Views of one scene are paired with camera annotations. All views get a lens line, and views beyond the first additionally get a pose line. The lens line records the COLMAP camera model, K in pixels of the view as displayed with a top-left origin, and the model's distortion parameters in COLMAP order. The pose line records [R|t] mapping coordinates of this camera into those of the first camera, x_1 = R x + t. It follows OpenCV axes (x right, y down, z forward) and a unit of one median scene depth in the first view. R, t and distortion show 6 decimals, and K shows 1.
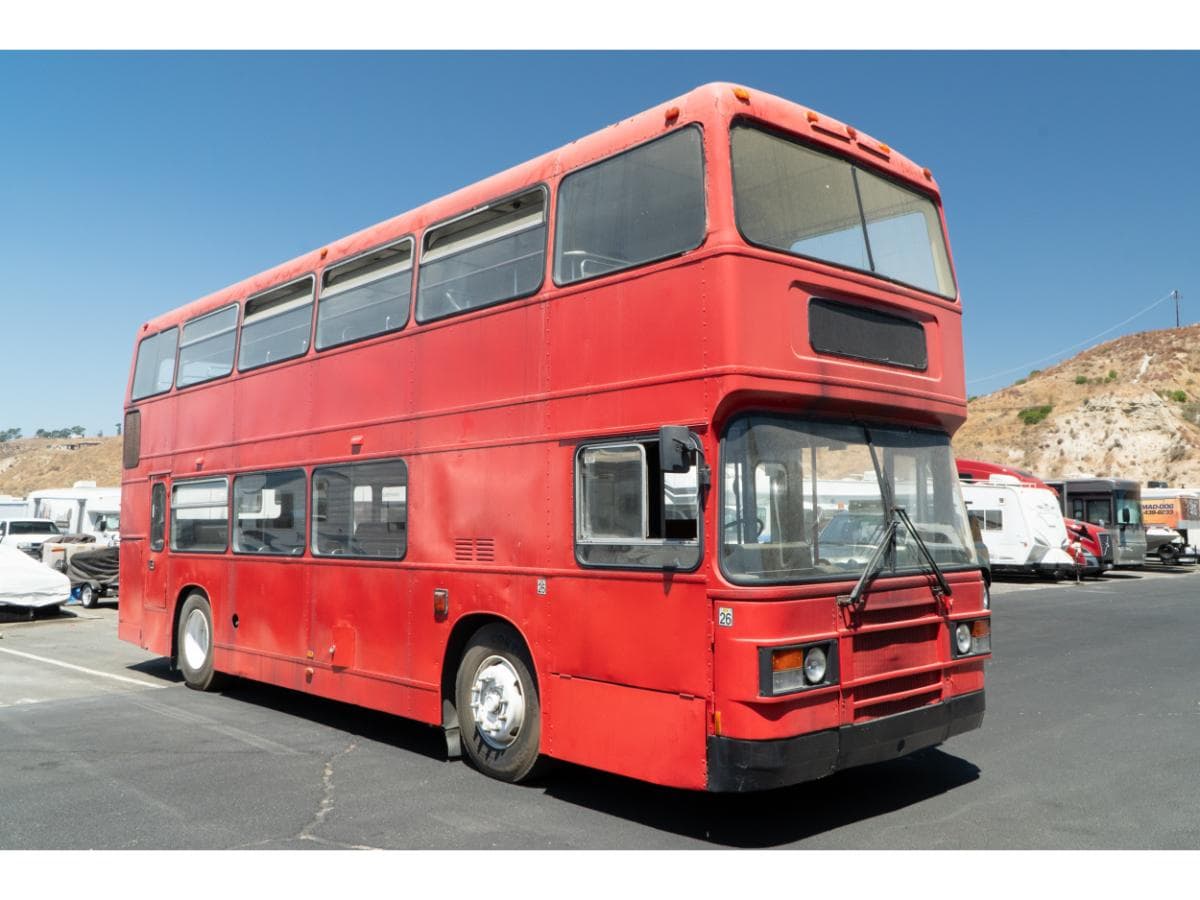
lens RADIAL K [[1015.6, 0, 603.8], [0, 1015.6, 437.2], [0, 0, 1]] dist [0.007773, 0.004647]
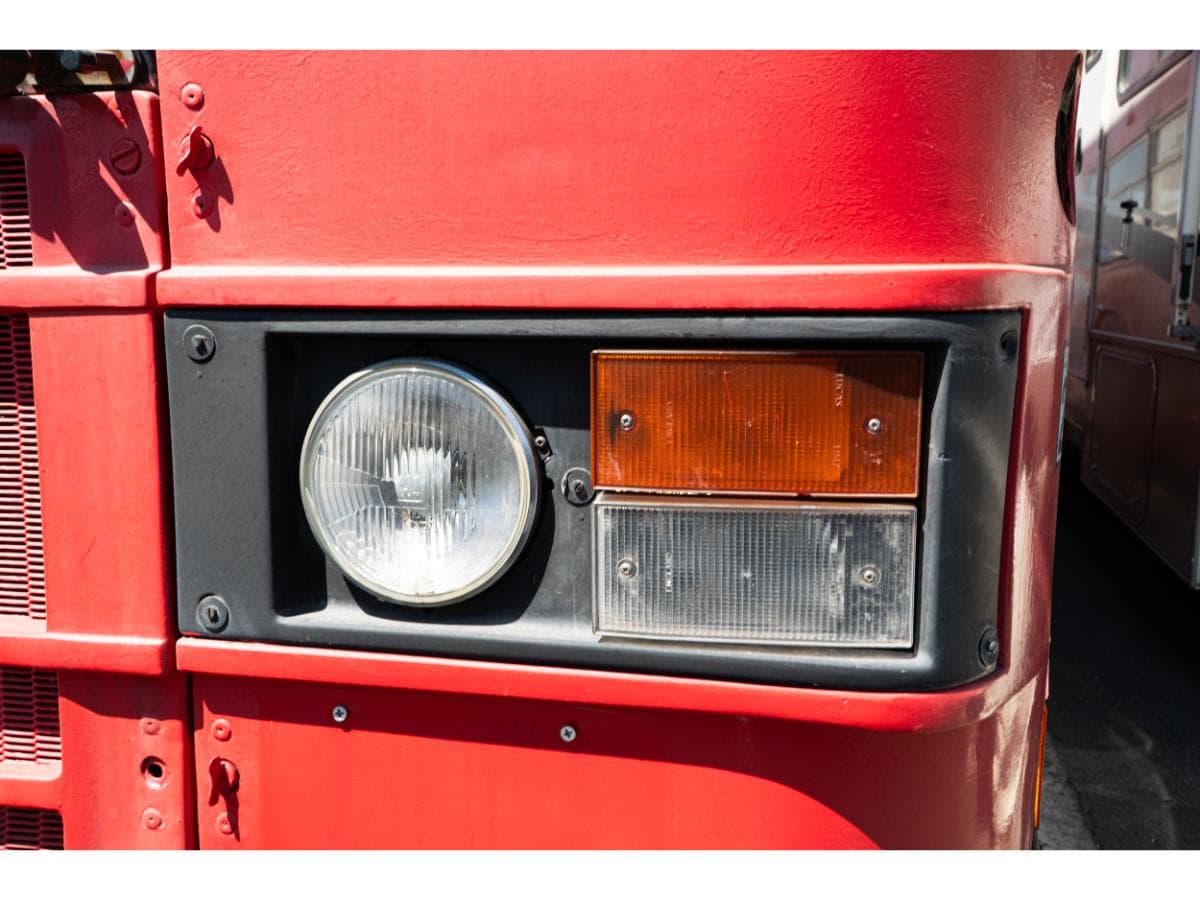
lens RADIAL K [[1015.6, 0, 603.8], [0, 1015.6, 437.2], [0, 0, 1]] dist [0.007773, 0.004647]
pose [[0.563253, 0.104802, -0.819611, 0.513742], [0.067172, 0.982833, 0.171835, 0.195420], [0.823550, -0.151842, 0.546544, 1.070111]]
